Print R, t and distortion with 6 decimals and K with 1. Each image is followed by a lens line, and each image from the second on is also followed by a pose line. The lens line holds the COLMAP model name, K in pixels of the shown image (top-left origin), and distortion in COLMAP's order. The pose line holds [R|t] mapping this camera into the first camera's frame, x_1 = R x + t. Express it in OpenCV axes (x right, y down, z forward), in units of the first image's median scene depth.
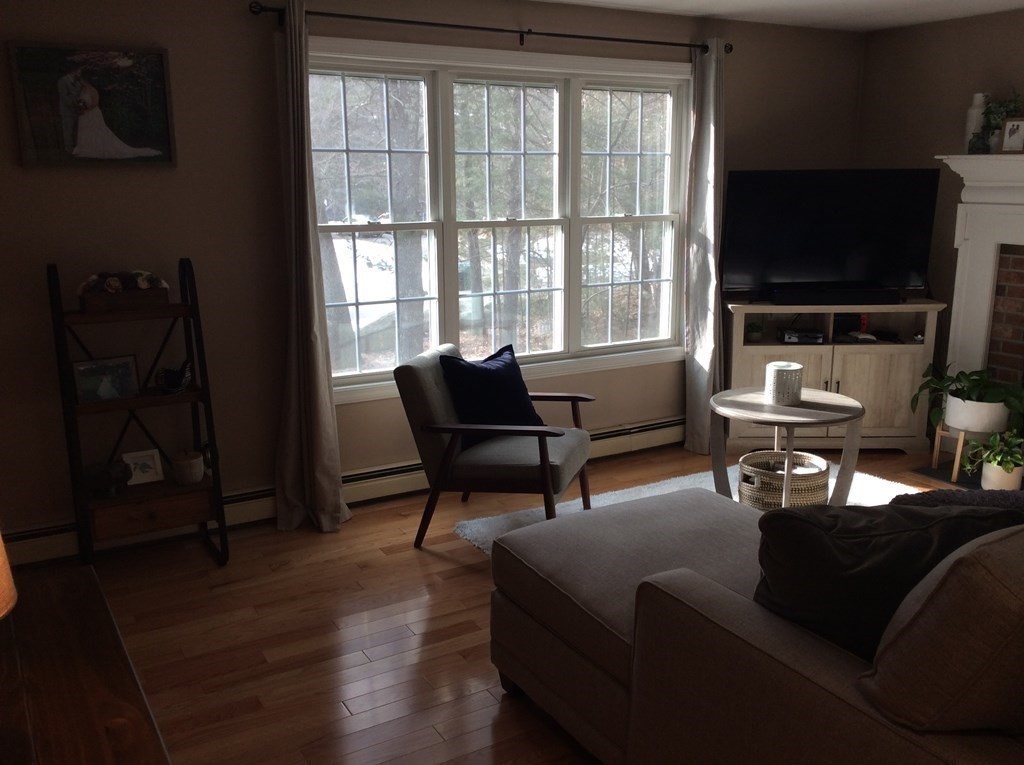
lens RADIAL K [[930.5, 0, 512.0], [0, 930.5, 382.5], [0, 0, 1]] dist [0.121364, -0.214721]
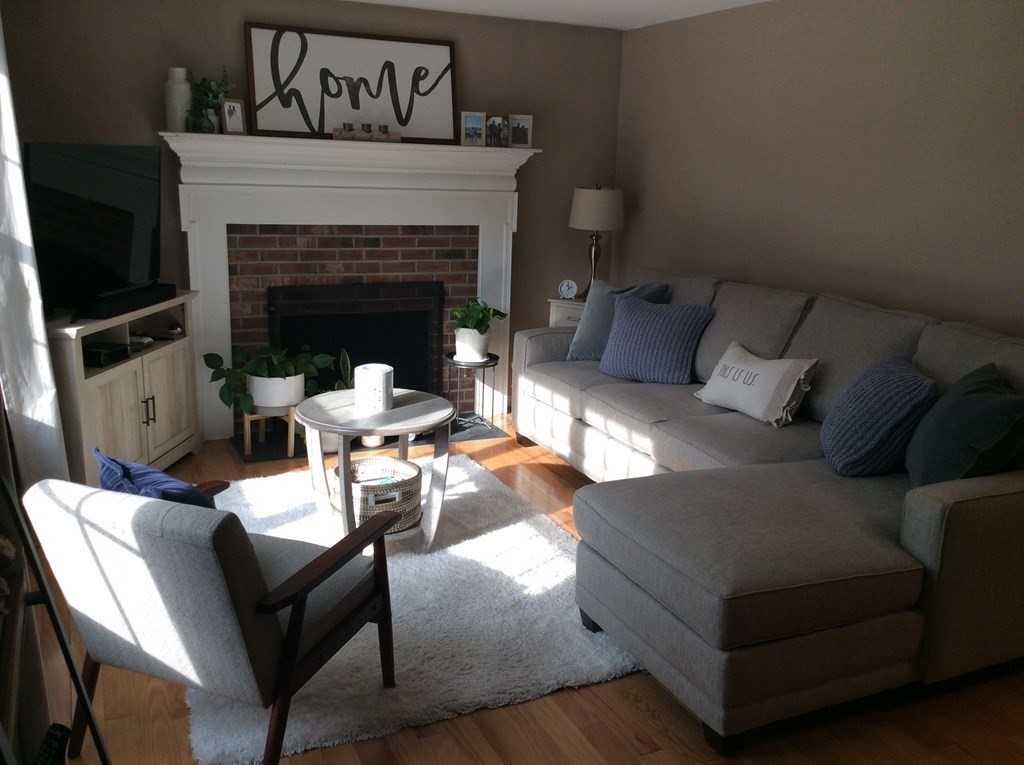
lens RADIAL K [[930.5, 0, 512.0], [0, 930.5, 382.5], [0, 0, 1]] dist [0.121364, -0.214721]
pose [[0.092407, -0.225472, 0.969857, -0.463093], [0.188743, 0.960332, 0.205274, -0.131398], [-0.977669, 0.164085, 0.131298, 0.590605]]
